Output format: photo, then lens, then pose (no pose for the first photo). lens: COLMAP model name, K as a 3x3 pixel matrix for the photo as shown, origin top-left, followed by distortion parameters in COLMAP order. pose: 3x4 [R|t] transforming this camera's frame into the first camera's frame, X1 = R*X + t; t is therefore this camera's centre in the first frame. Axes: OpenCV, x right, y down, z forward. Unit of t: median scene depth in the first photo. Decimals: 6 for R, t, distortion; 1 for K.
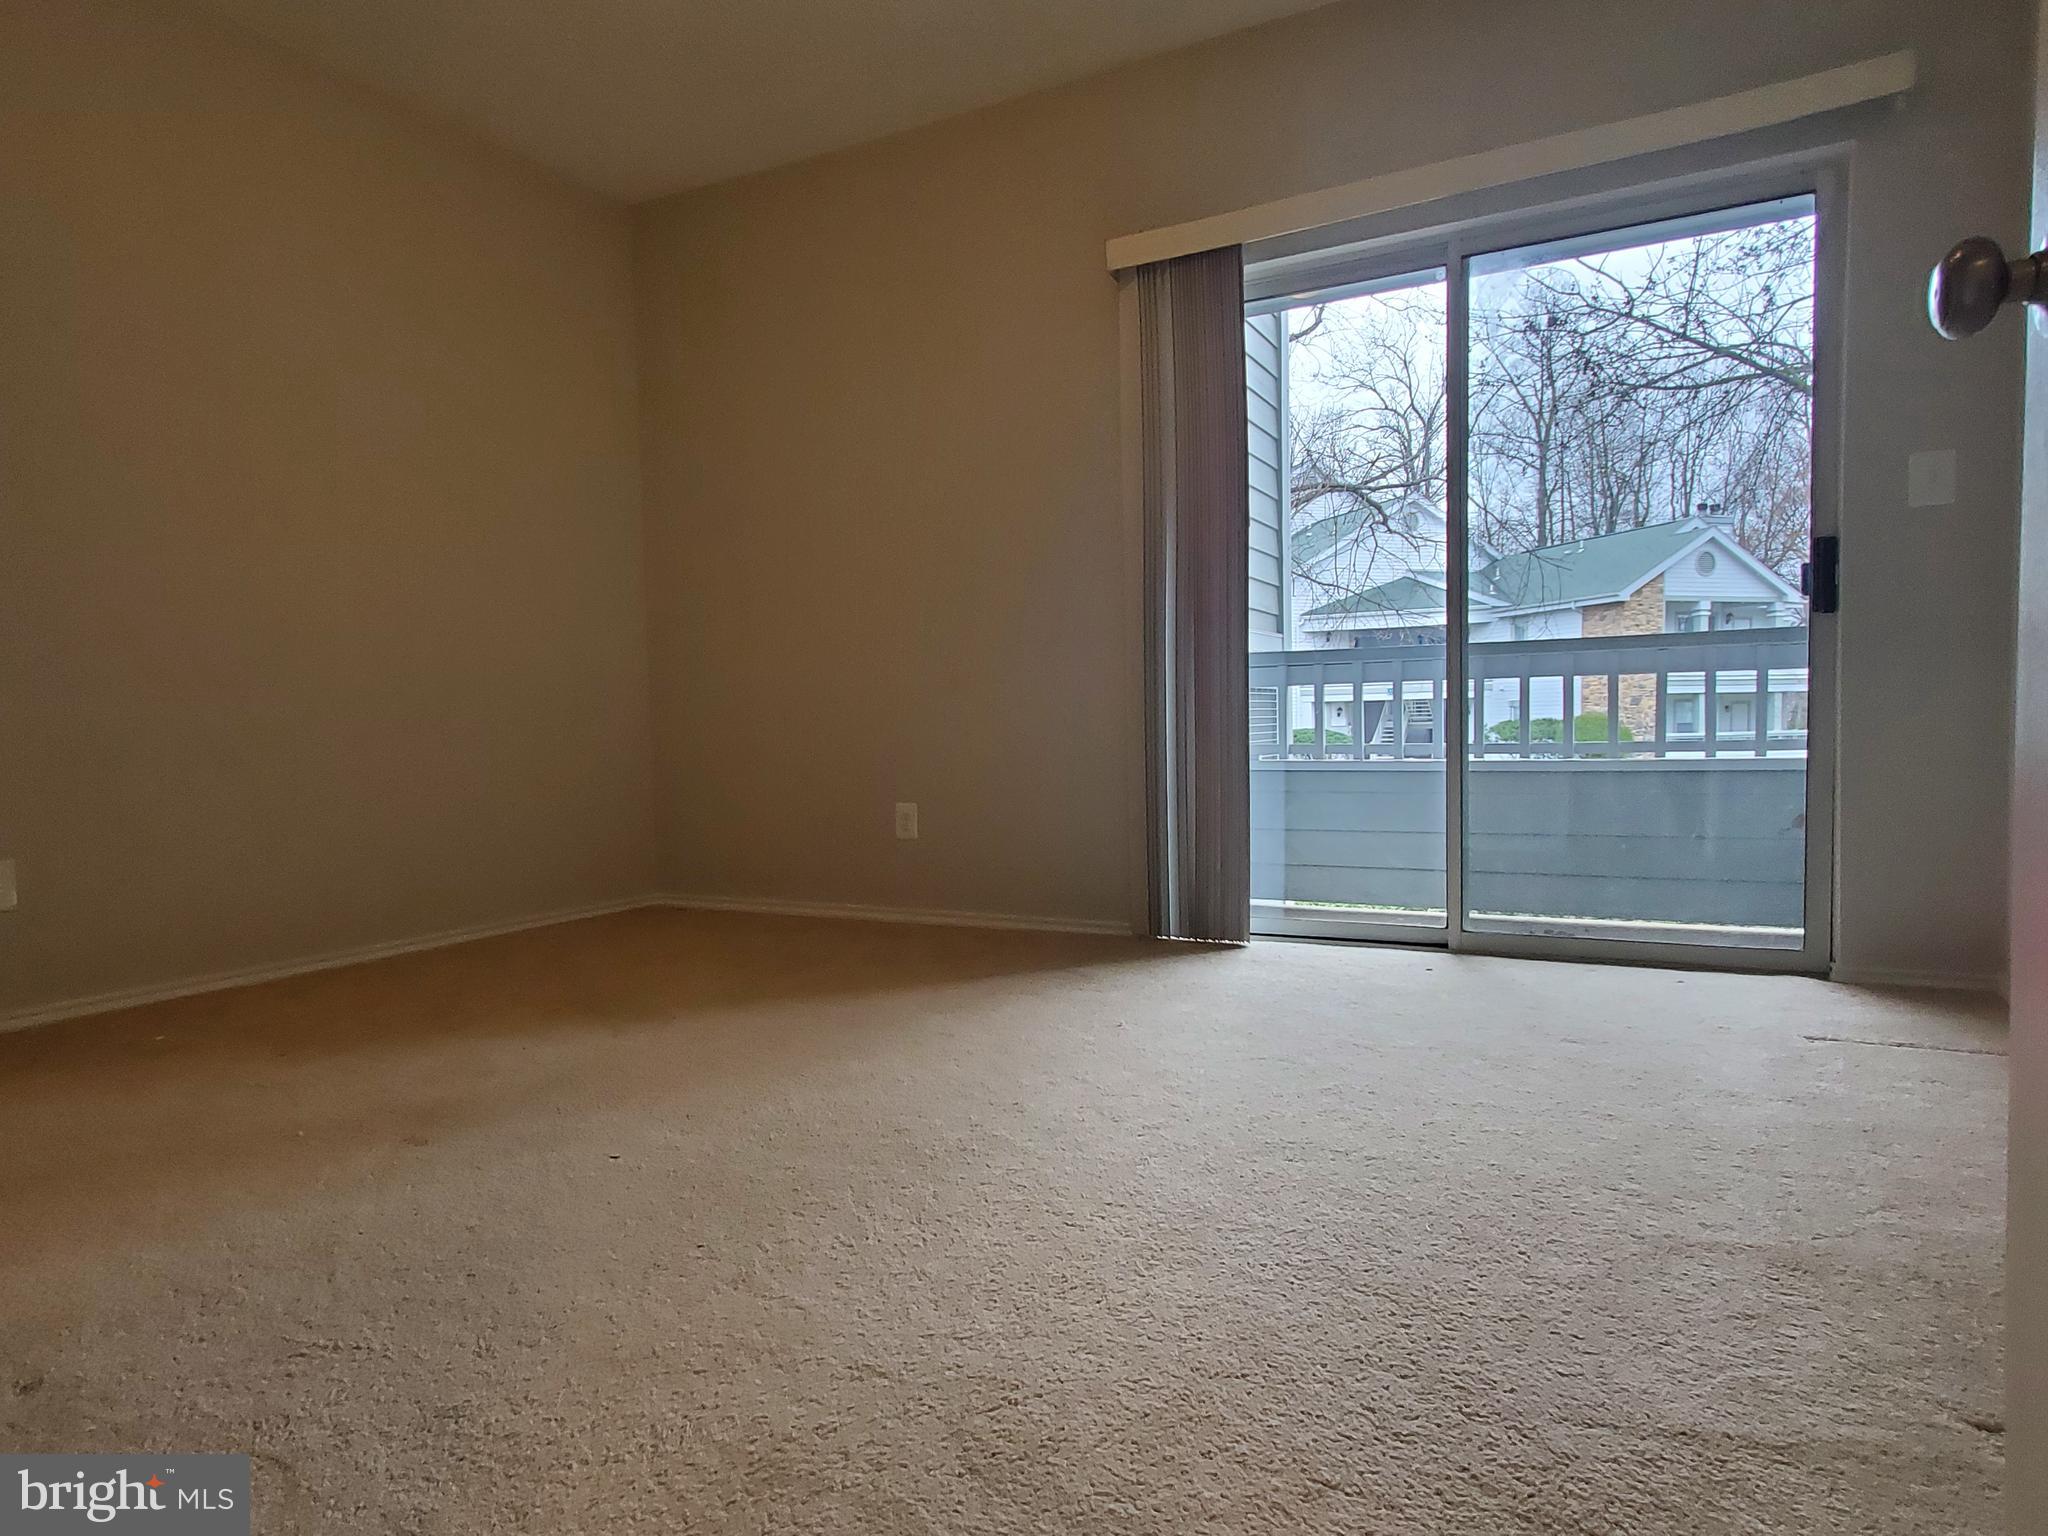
lens RADIAL K [[1233.5, 0, 1017.2], [0, 1233.5, 781.6], [0, 0, 1]] dist [0.000696, 0.003376]
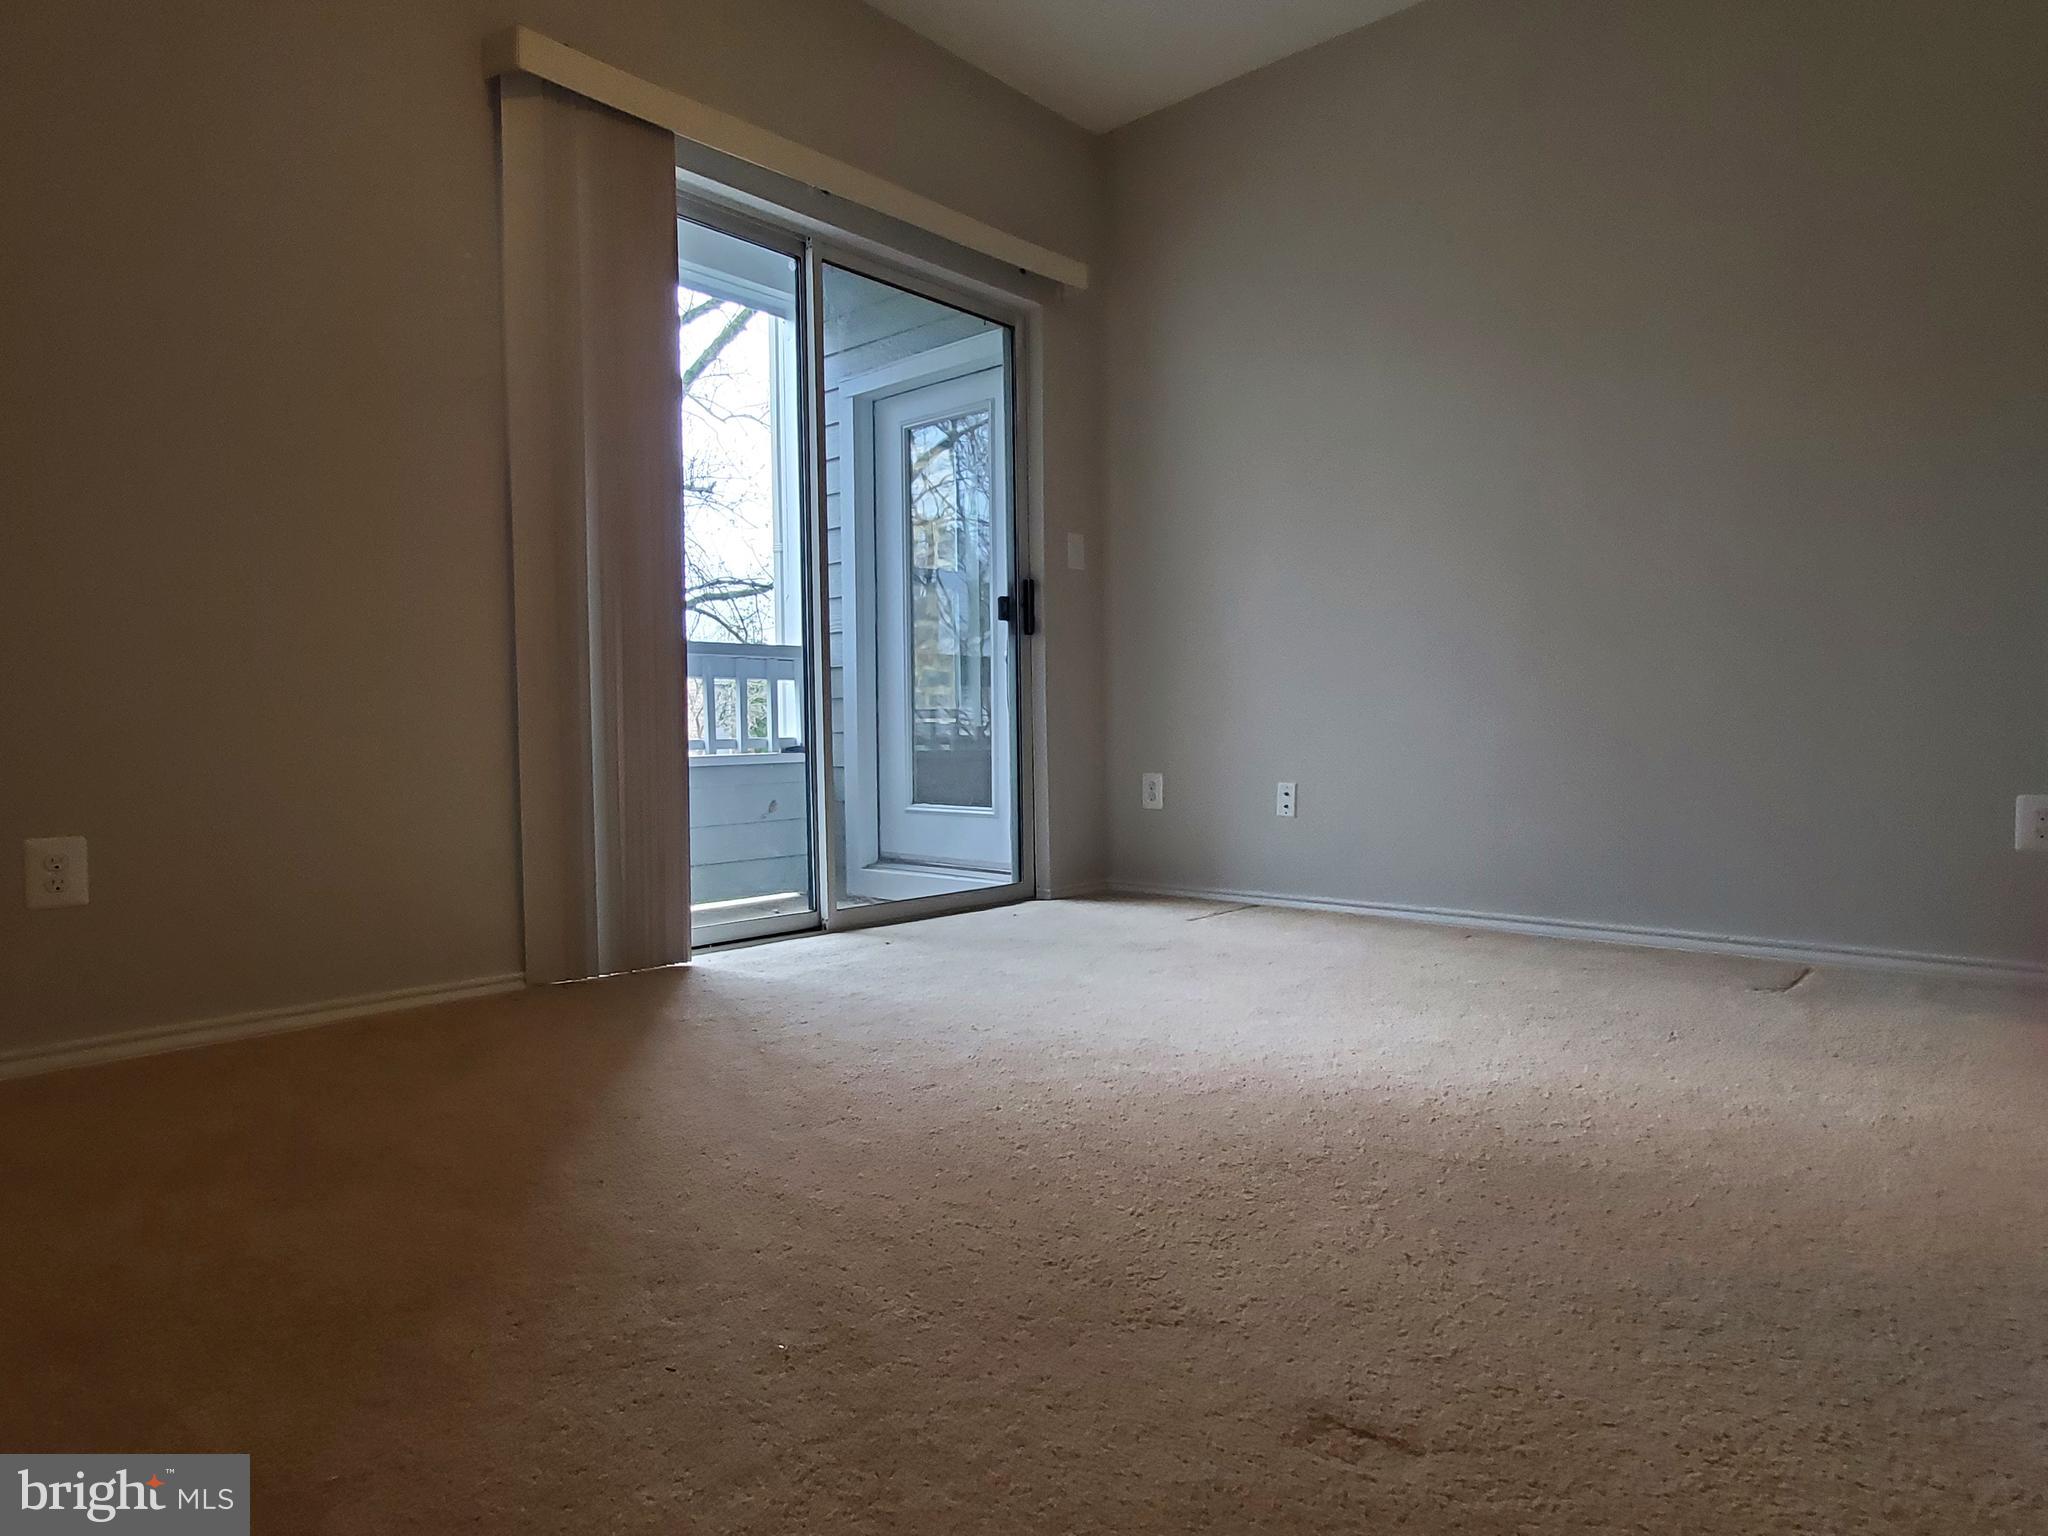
lens RADIAL K [[1233.5, 0, 1017.2], [0, 1233.5, 781.6], [0, 0, 1]] dist [0.000696, 0.003376]
pose [[0.220436, -0.017245, 0.975249, -0.585554], [0.063627, 0.997968, 0.003265, 0.021752], [-0.973324, 0.061332, 0.221086, 0.589983]]
